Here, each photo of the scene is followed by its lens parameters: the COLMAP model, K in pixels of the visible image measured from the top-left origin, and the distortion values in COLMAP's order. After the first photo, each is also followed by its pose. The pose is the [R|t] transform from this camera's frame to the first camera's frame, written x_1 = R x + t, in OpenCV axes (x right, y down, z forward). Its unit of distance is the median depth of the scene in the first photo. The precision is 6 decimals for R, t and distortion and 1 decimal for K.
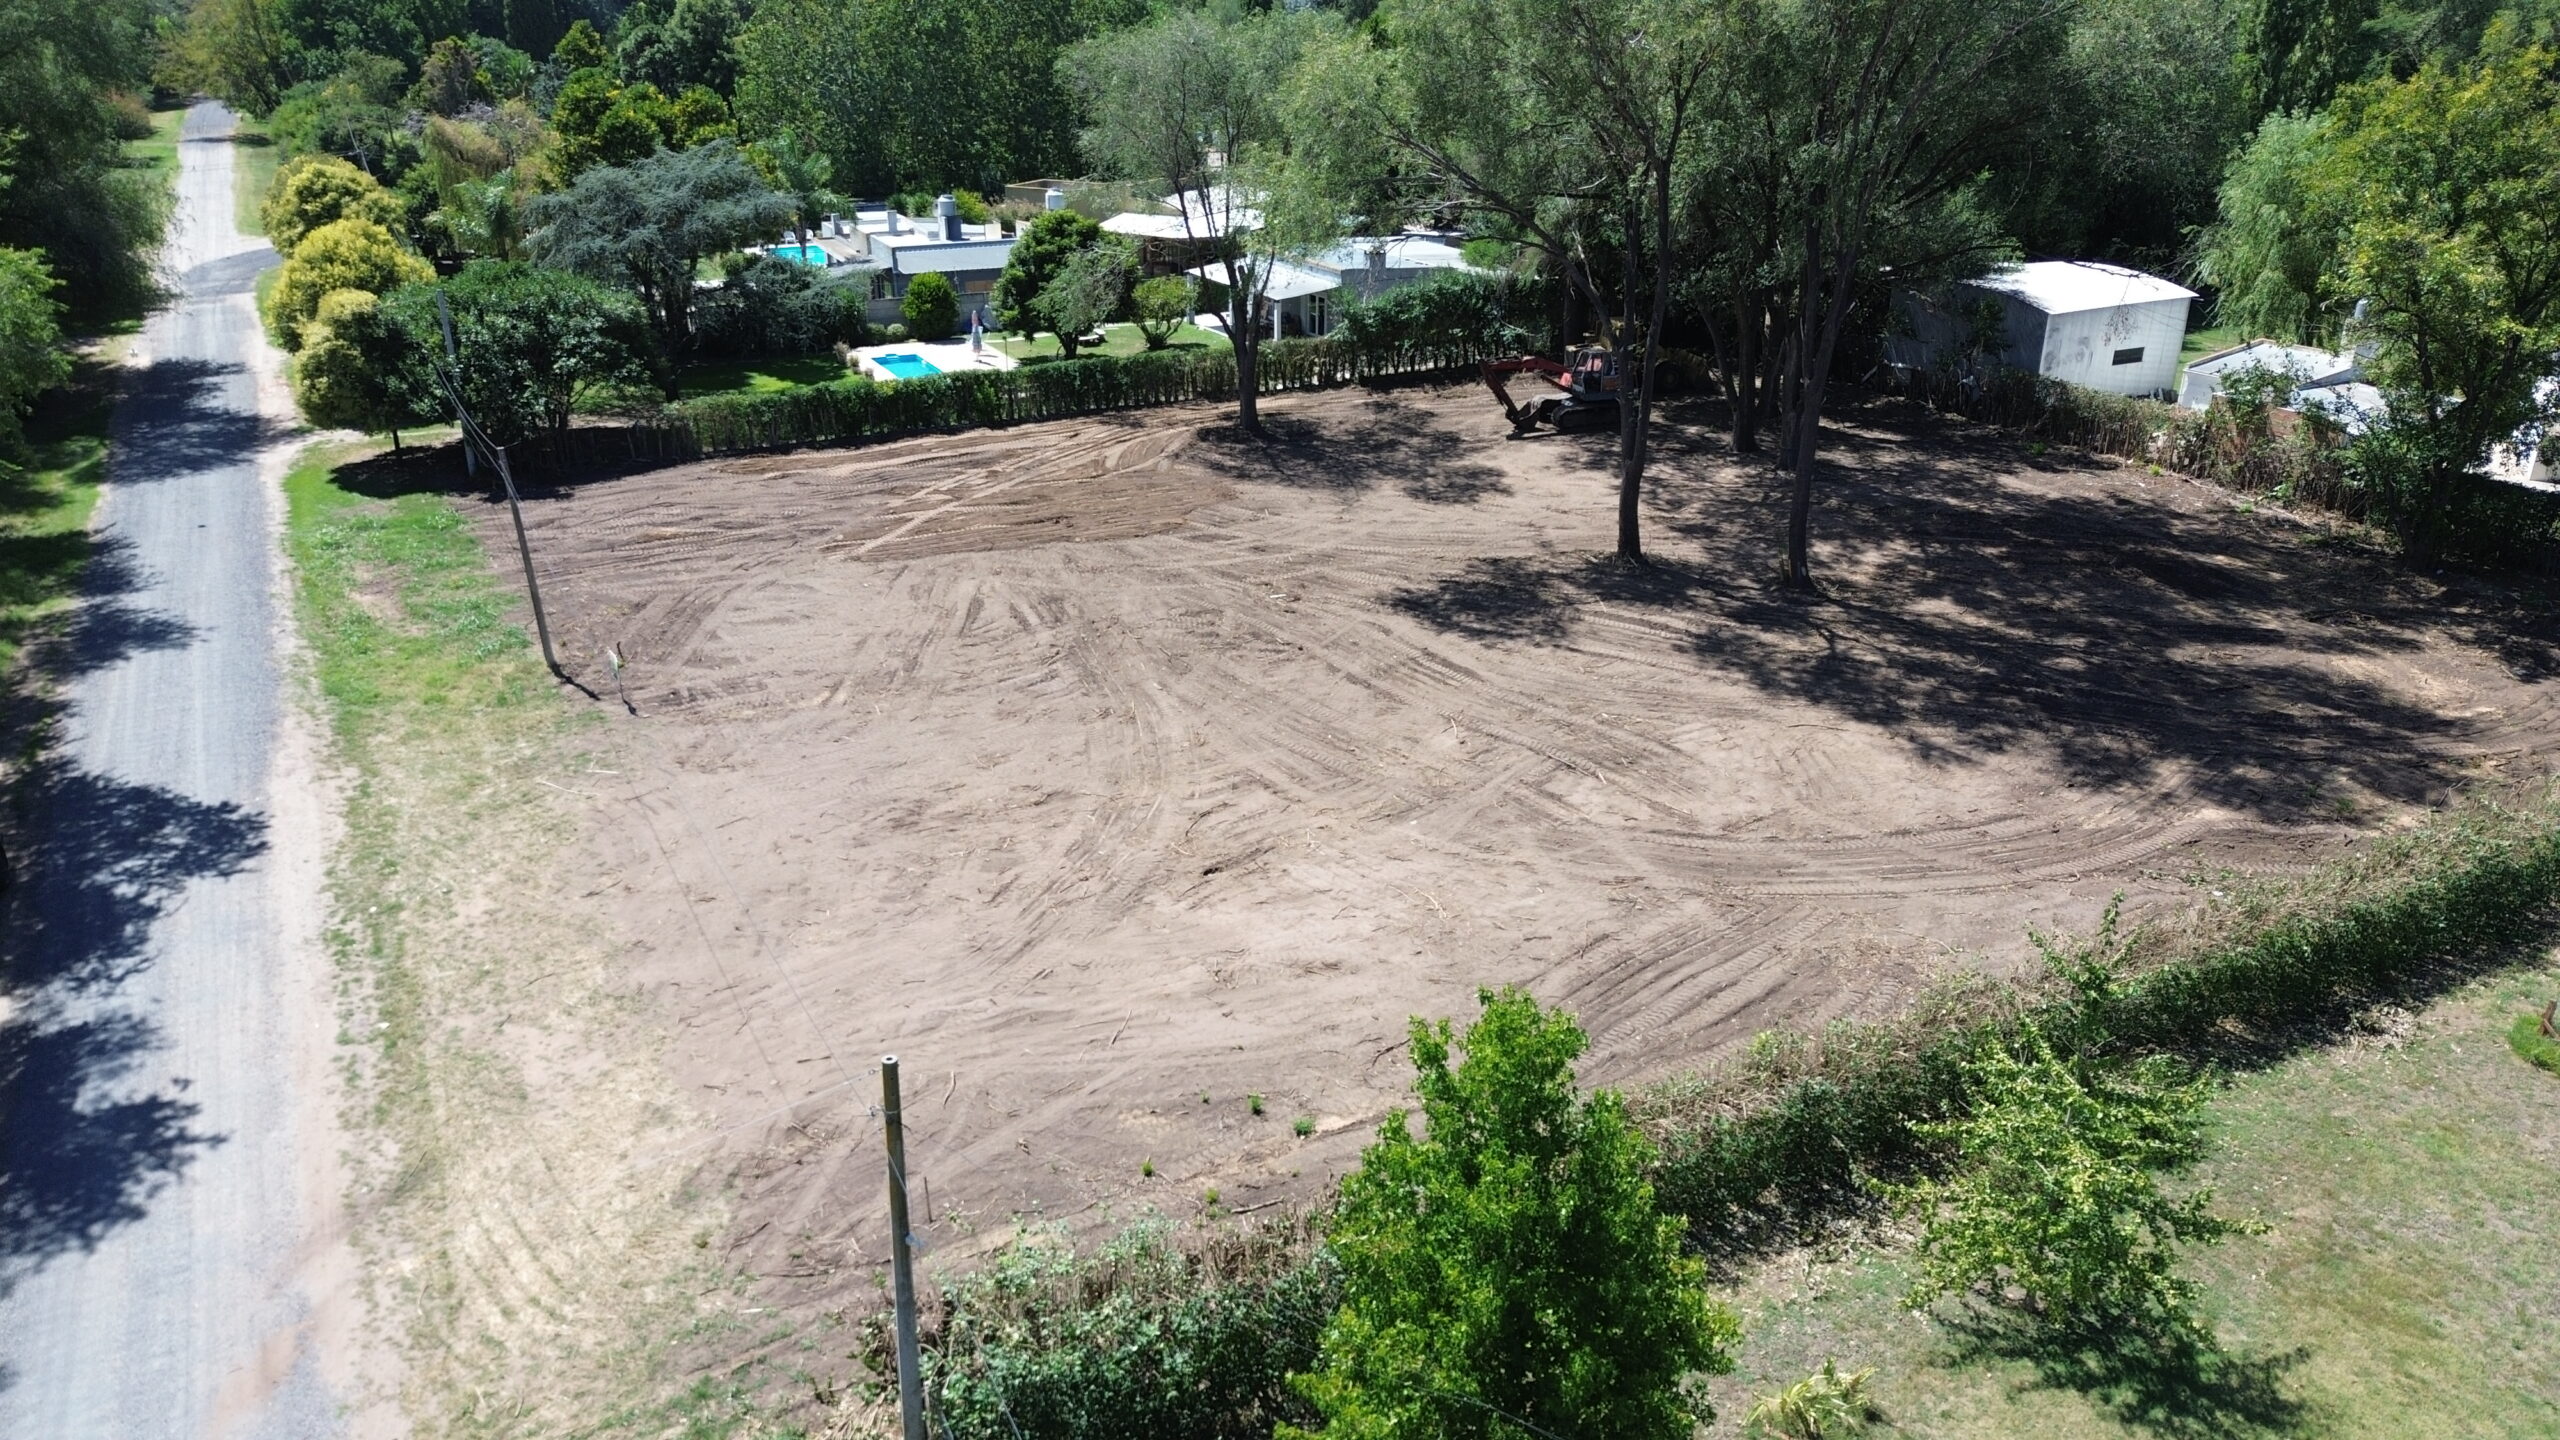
lens RADIAL K [[1818.4, 0, 1286.7], [0, 1818.4, 726.3], [0, 0, 1]] dist [0.086564, -0.091507]
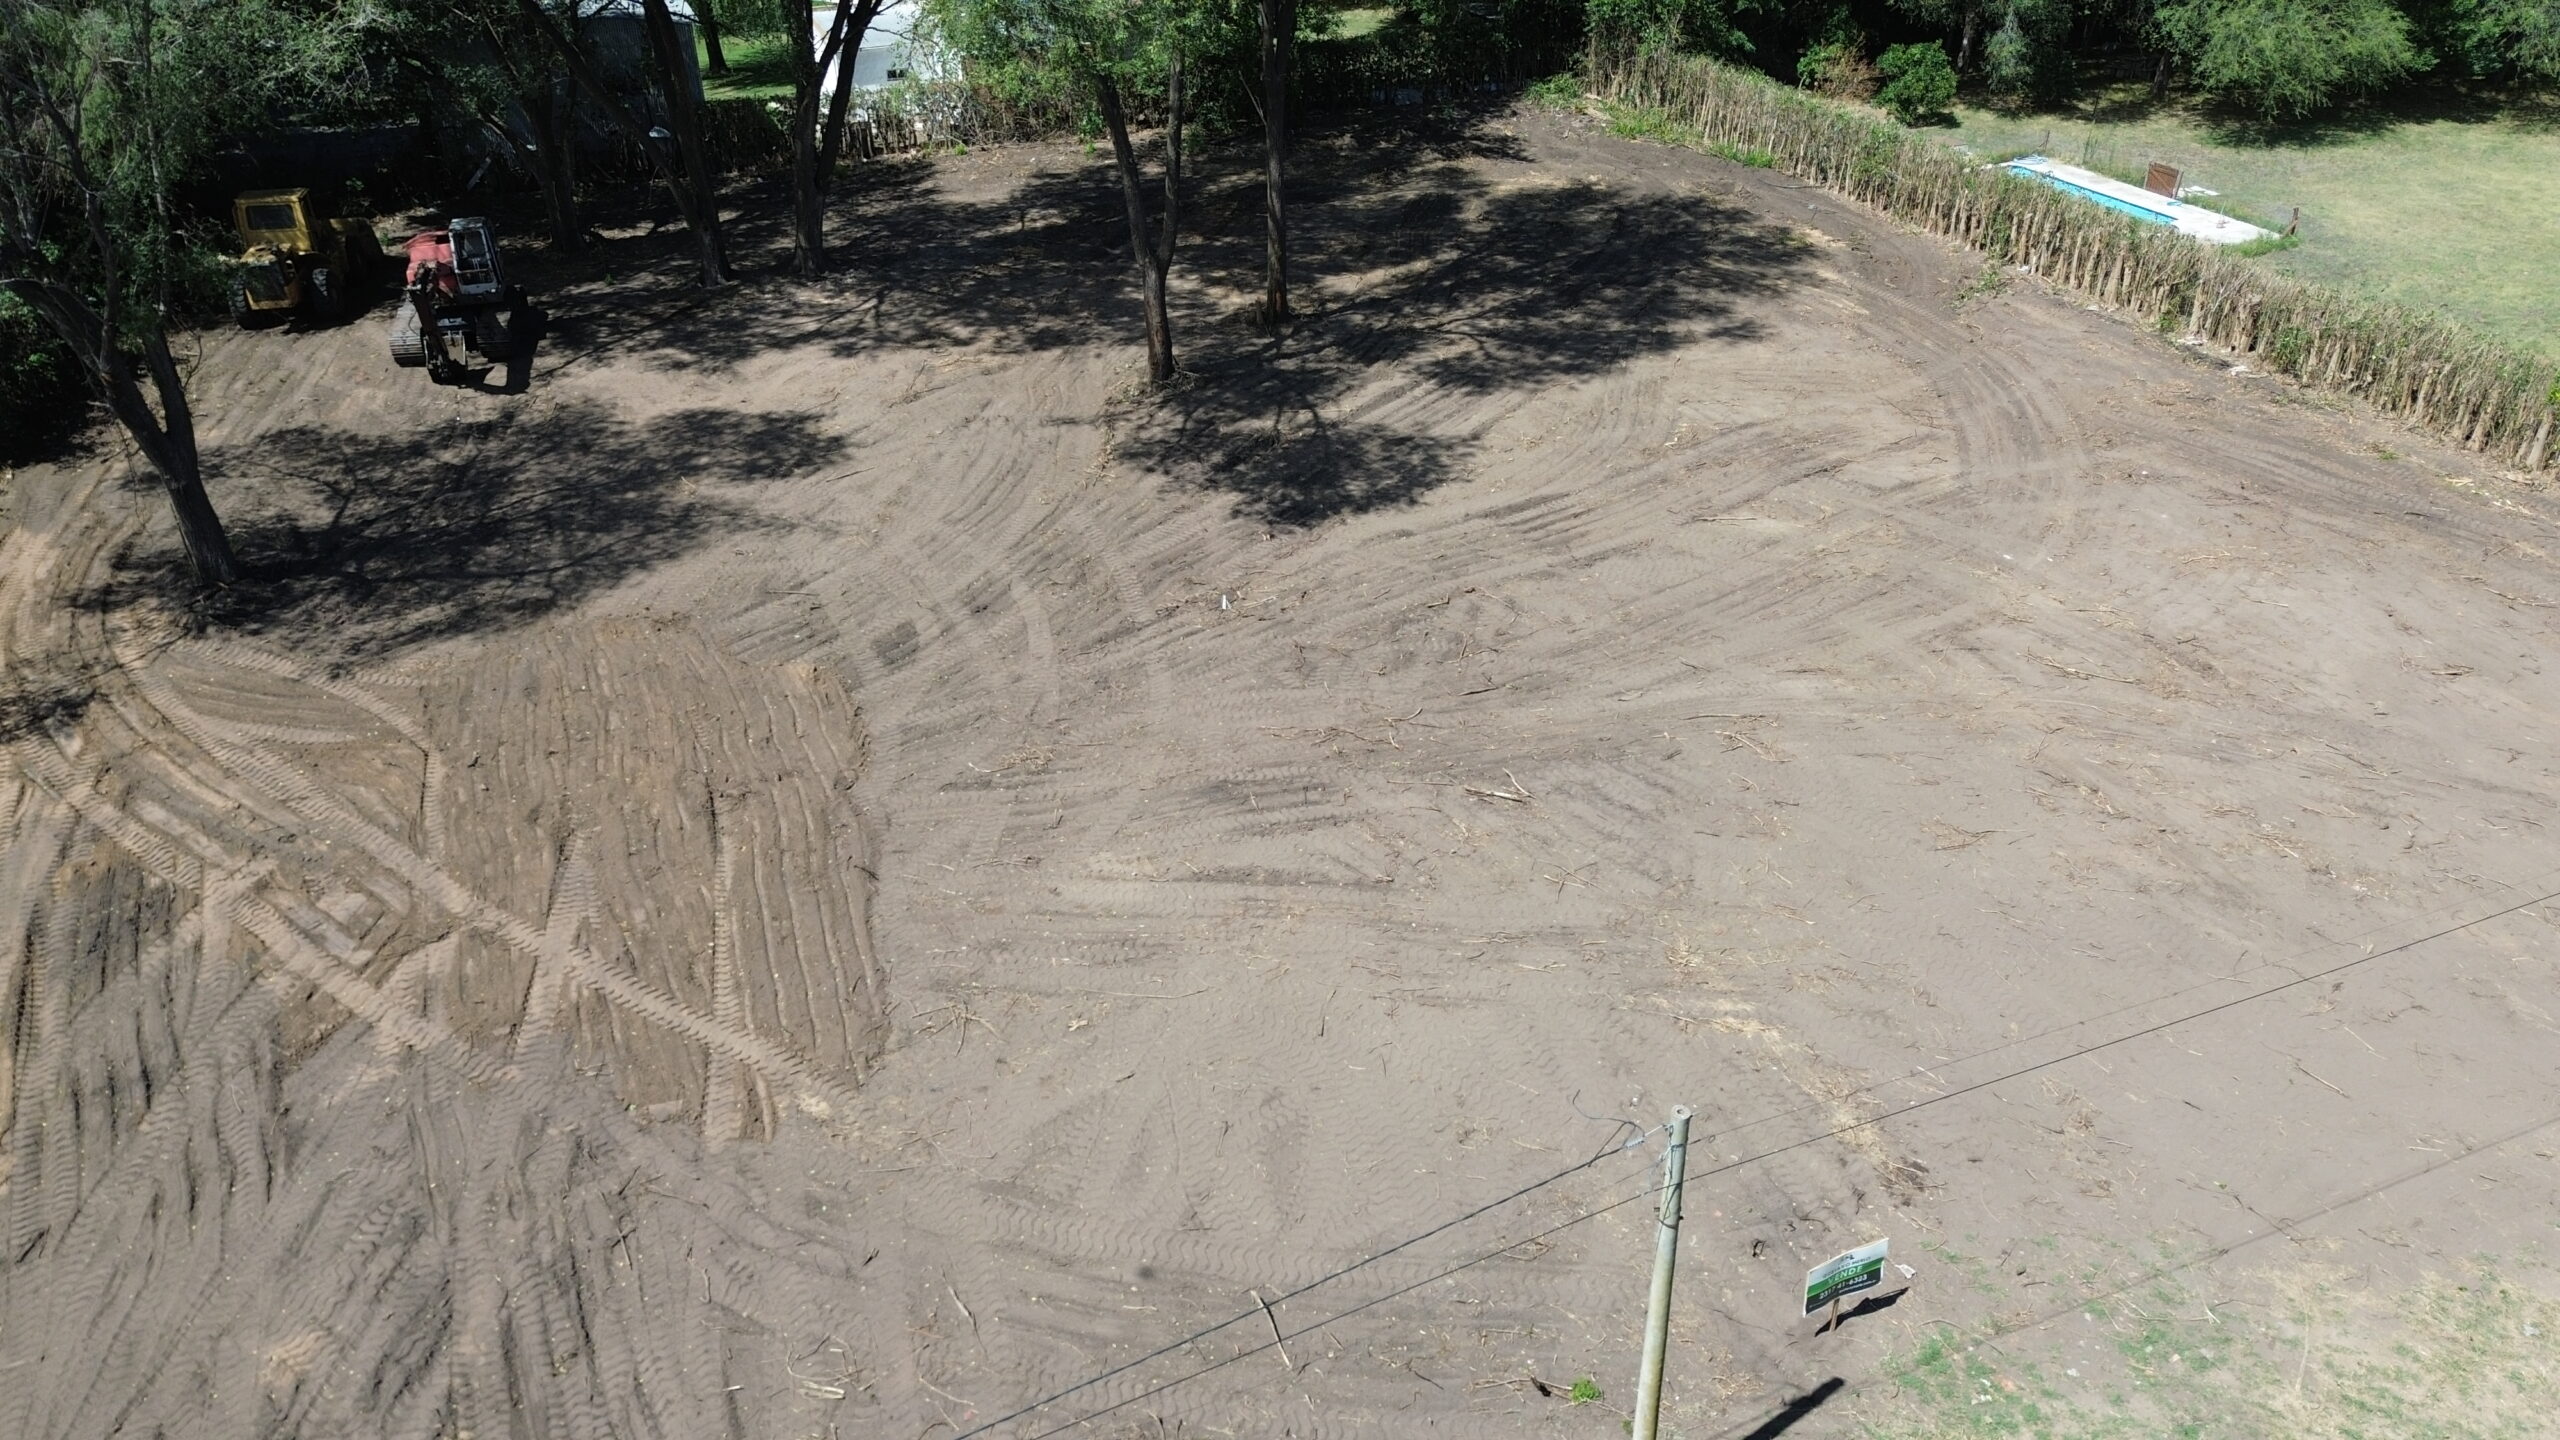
lens RADIAL K [[1822.7, 0, 1283.4], [0, 1822.7, 727.1], [0, 0, 1]] dist [0.074991, -0.069145]
pose [[0.082840, -0.522589, 0.848551, -0.678565], [0.399573, 0.797456, 0.452113, -0.379526], [-0.912951, 0.301605, 0.274874, 0.976432]]
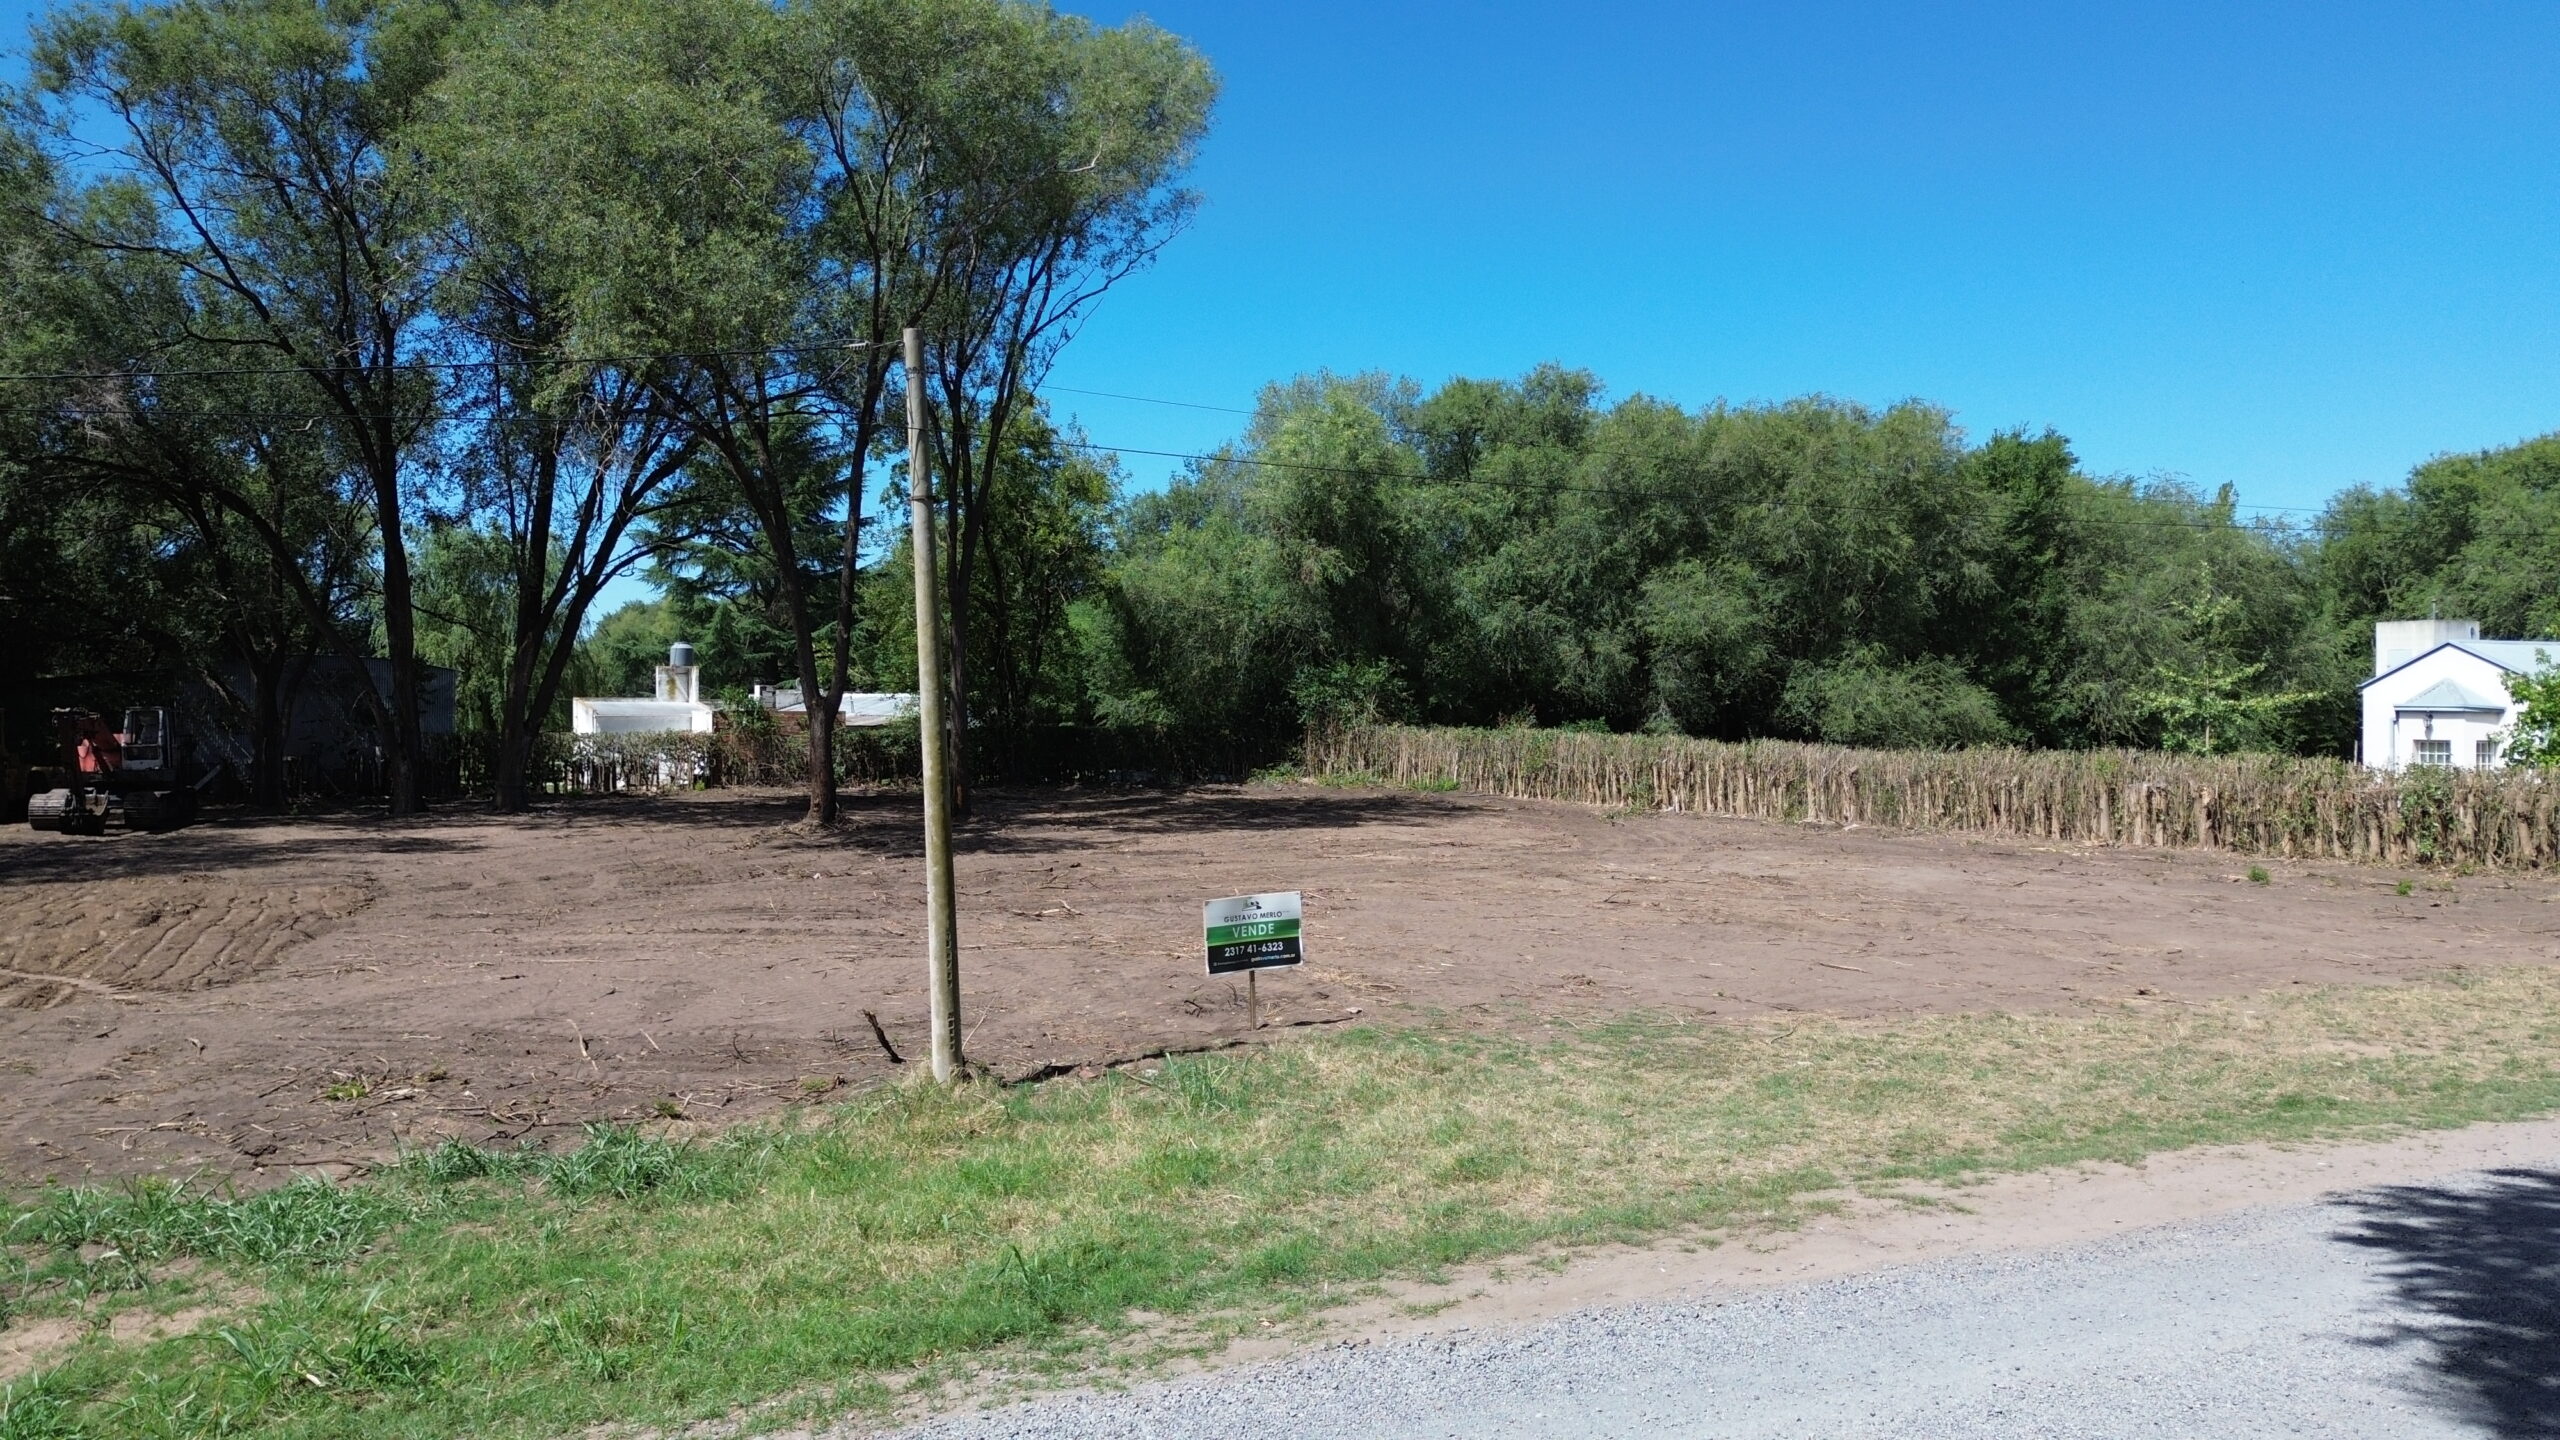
lens RADIAL K [[1818.4, 0, 1286.7], [0, 1818.4, 726.3], [0, 0, 1]] dist [0.086564, -0.091507]
pose [[0.010032, -0.003719, 0.999943, -0.743192], [0.394527, 0.918884, -0.000541, -0.065735], [-0.918829, 0.394510, 0.010685, 0.986546]]
